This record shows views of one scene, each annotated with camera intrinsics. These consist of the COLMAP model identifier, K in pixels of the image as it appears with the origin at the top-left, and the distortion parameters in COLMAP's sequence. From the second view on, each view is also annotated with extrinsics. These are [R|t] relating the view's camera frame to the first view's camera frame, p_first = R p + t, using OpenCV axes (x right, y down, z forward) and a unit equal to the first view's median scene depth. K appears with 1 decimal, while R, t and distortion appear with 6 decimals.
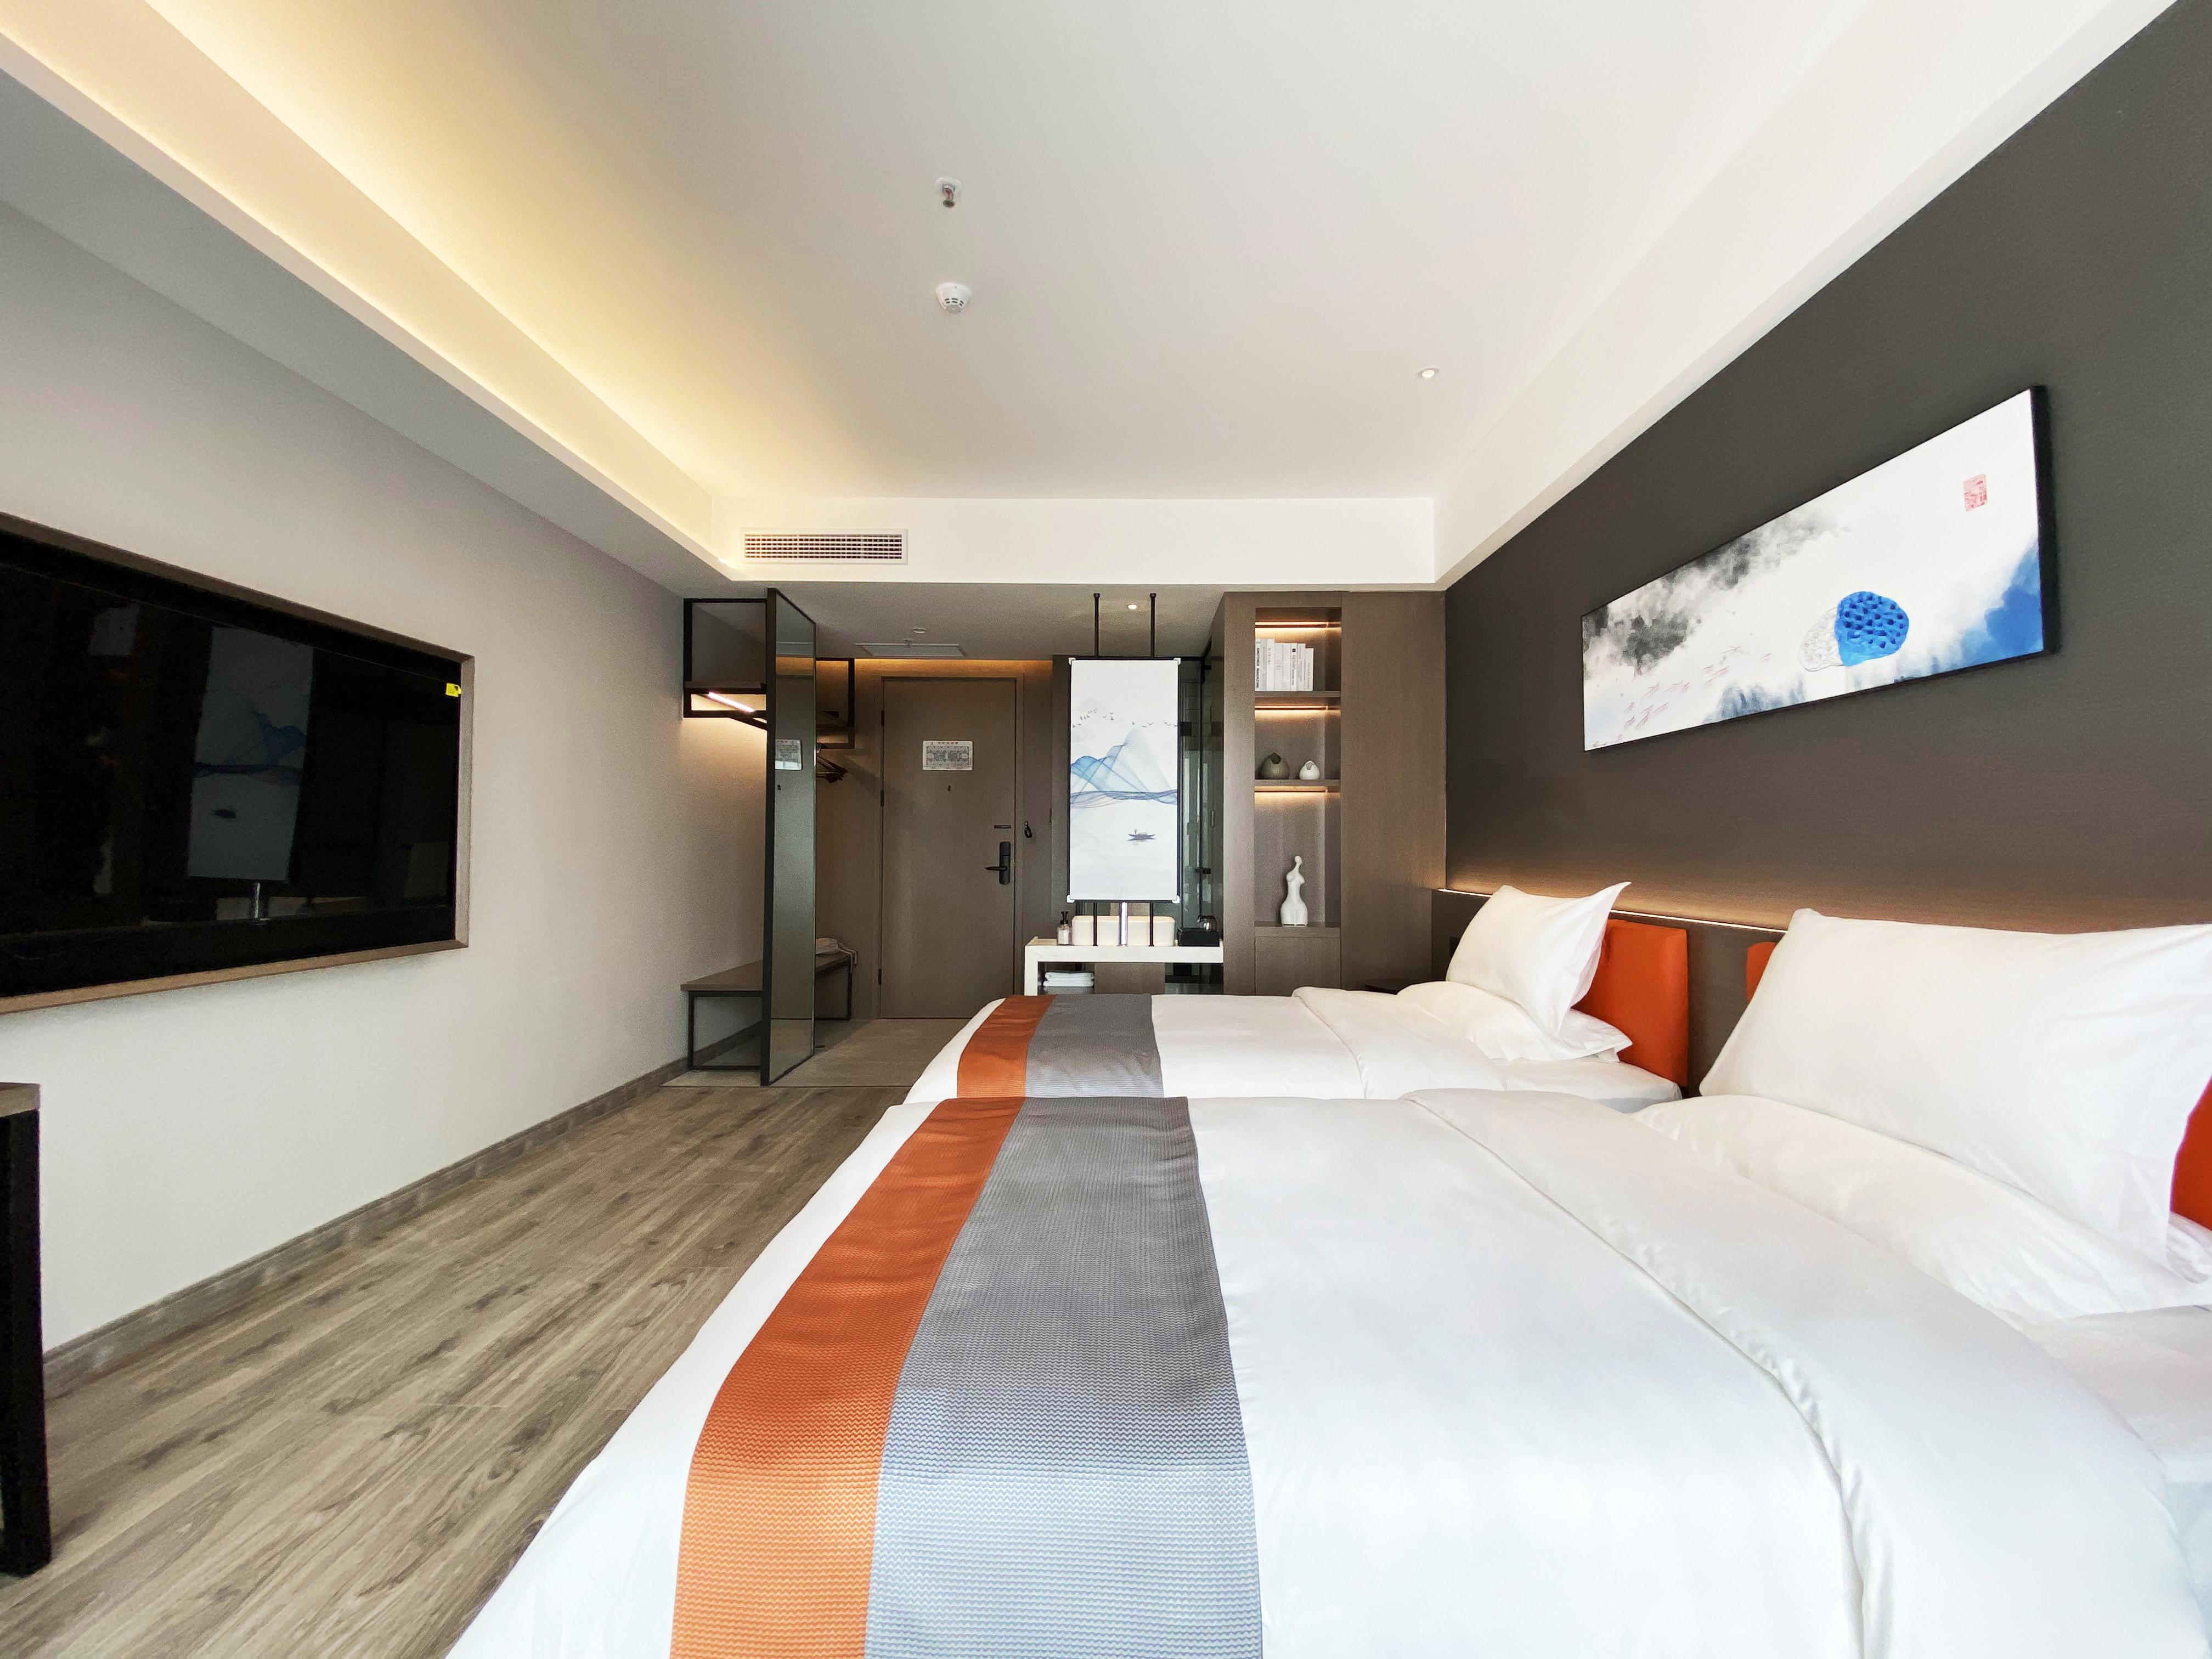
lens RADIAL K [[929.1, 0, 1098.3], [0, 929.1, 835.0], [0, 0, 1]] dist [-0.001460, -0.000176]
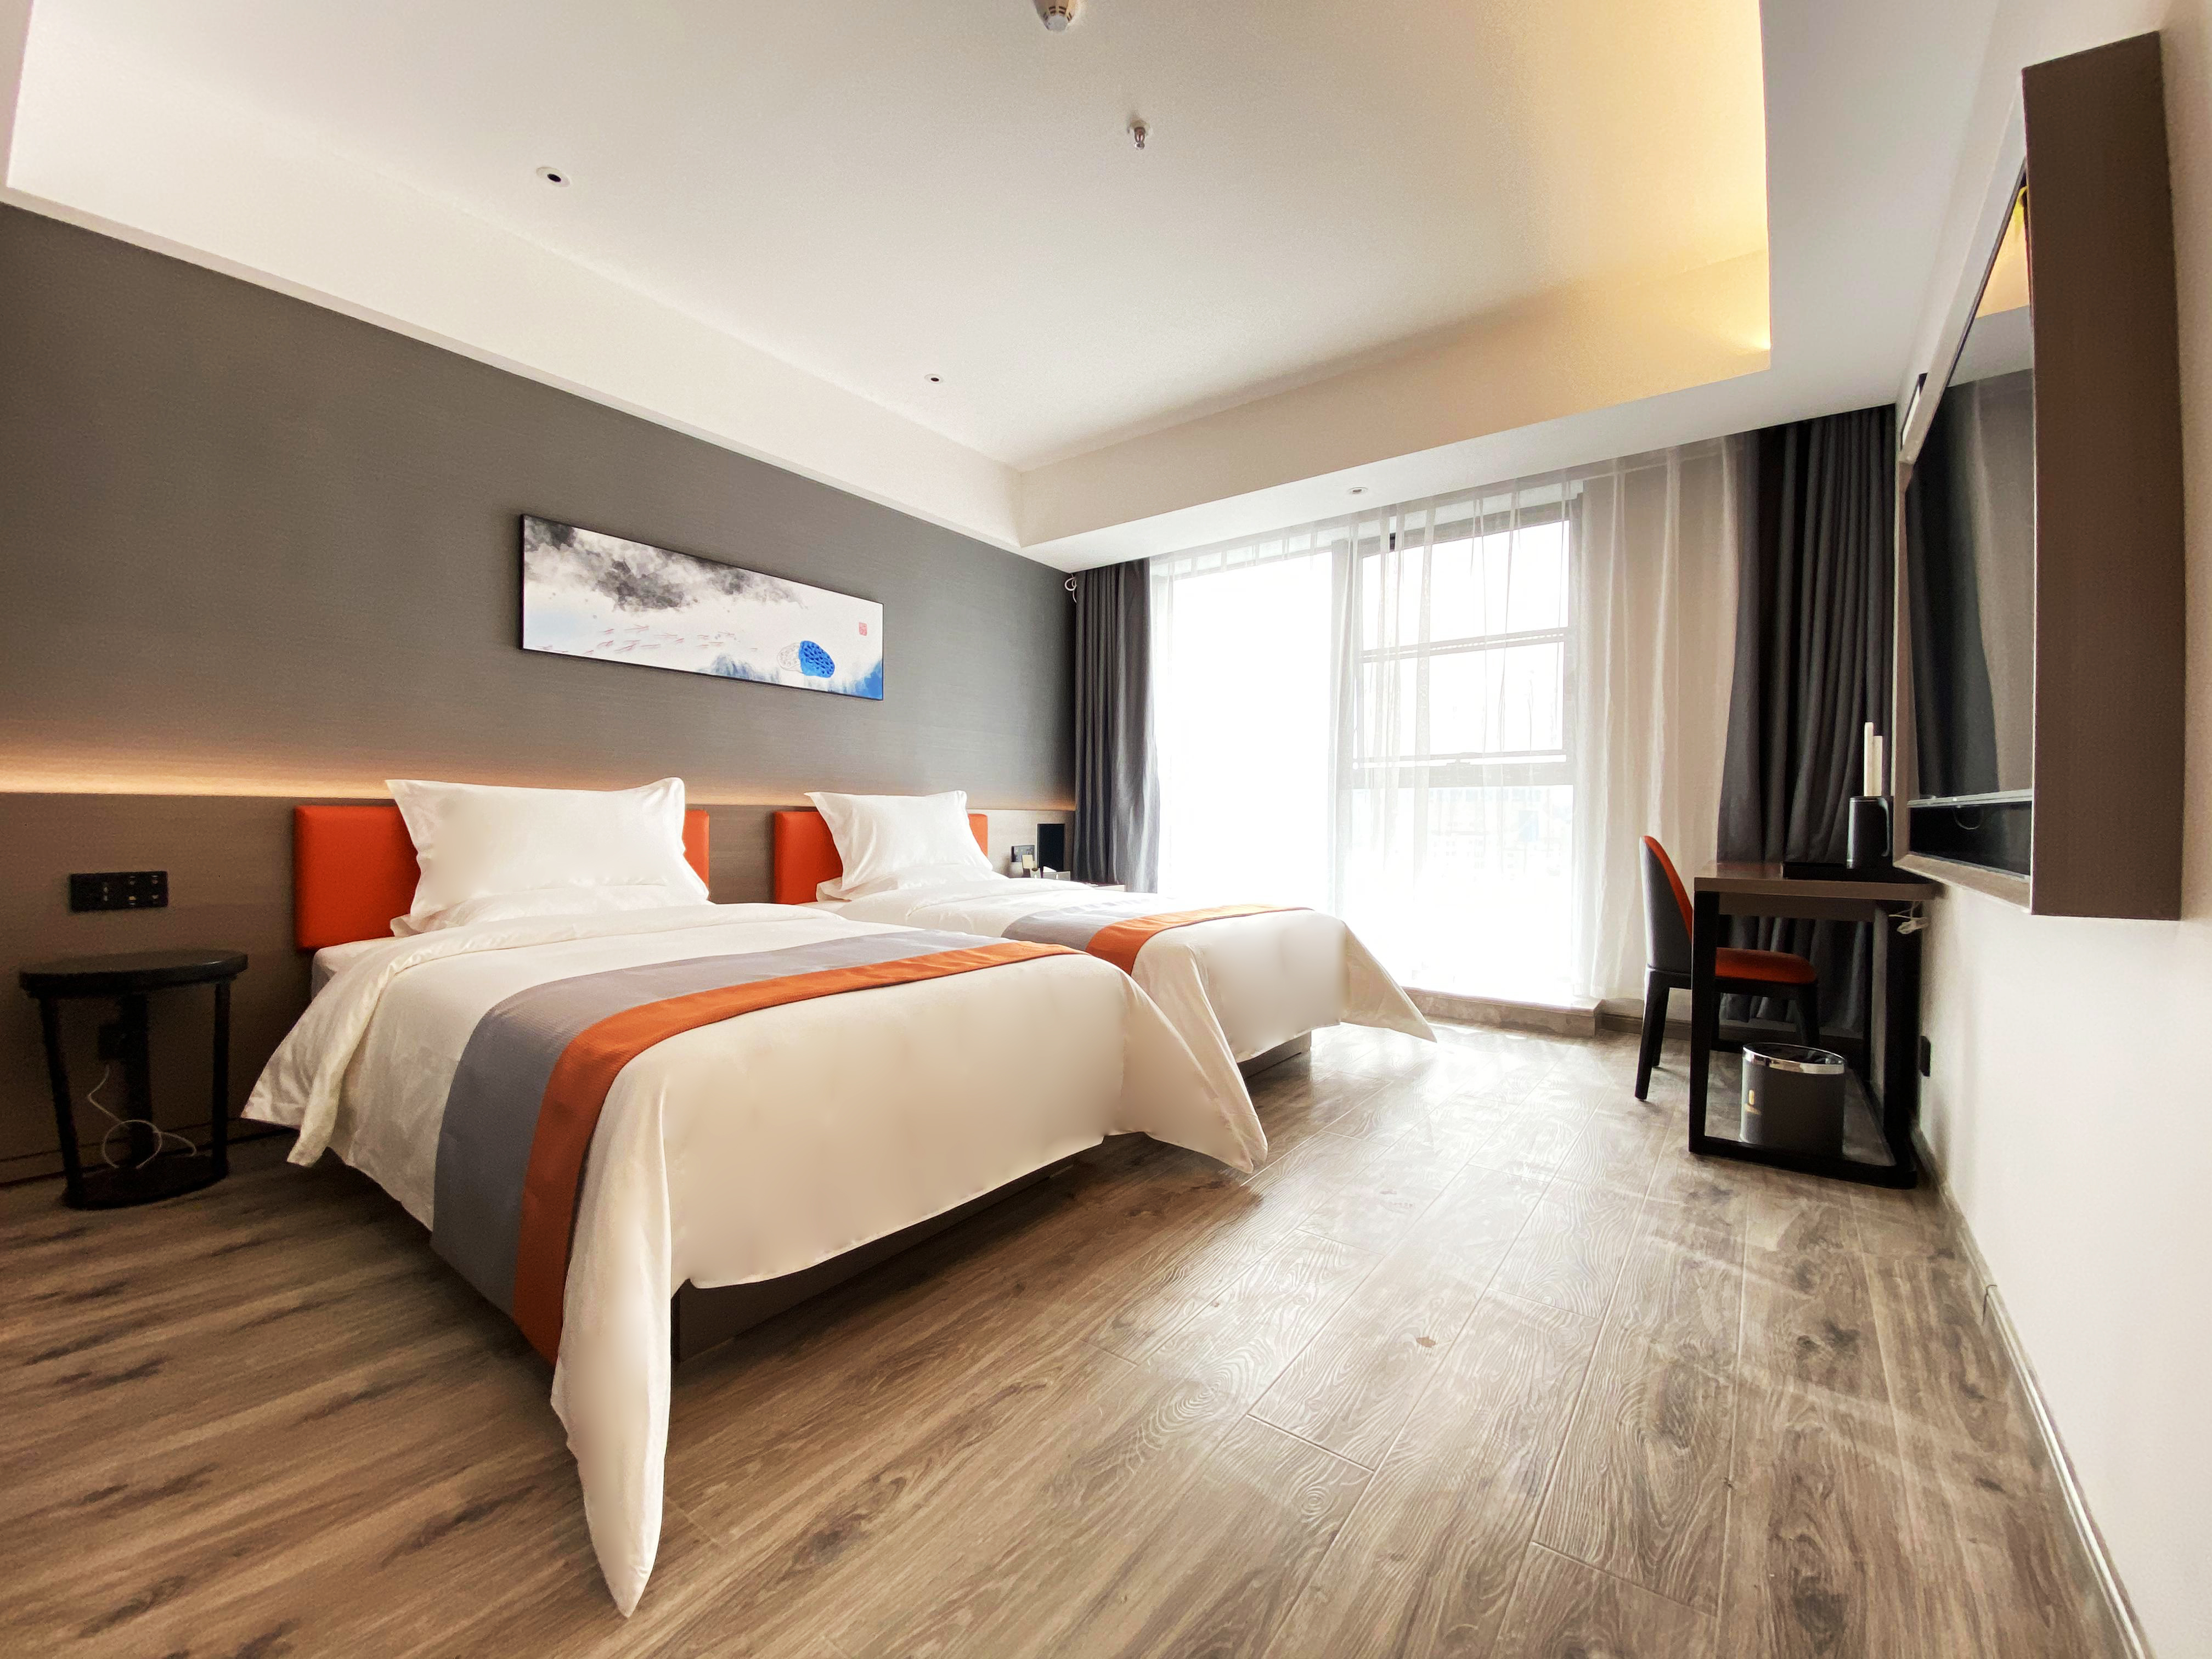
lens RADIAL K [[929.1, 0, 1101.5], [0, 929.1, 823.3], [0, 0, 1]] dist [-0.001460, -0.000176]
pose [[-0.816296, -0.017223, 0.577378, -0.702559], [-0.028268, 0.999549, -0.010148, 0.113796], [-0.576942, -0.024605, -0.816414, 1.749028]]
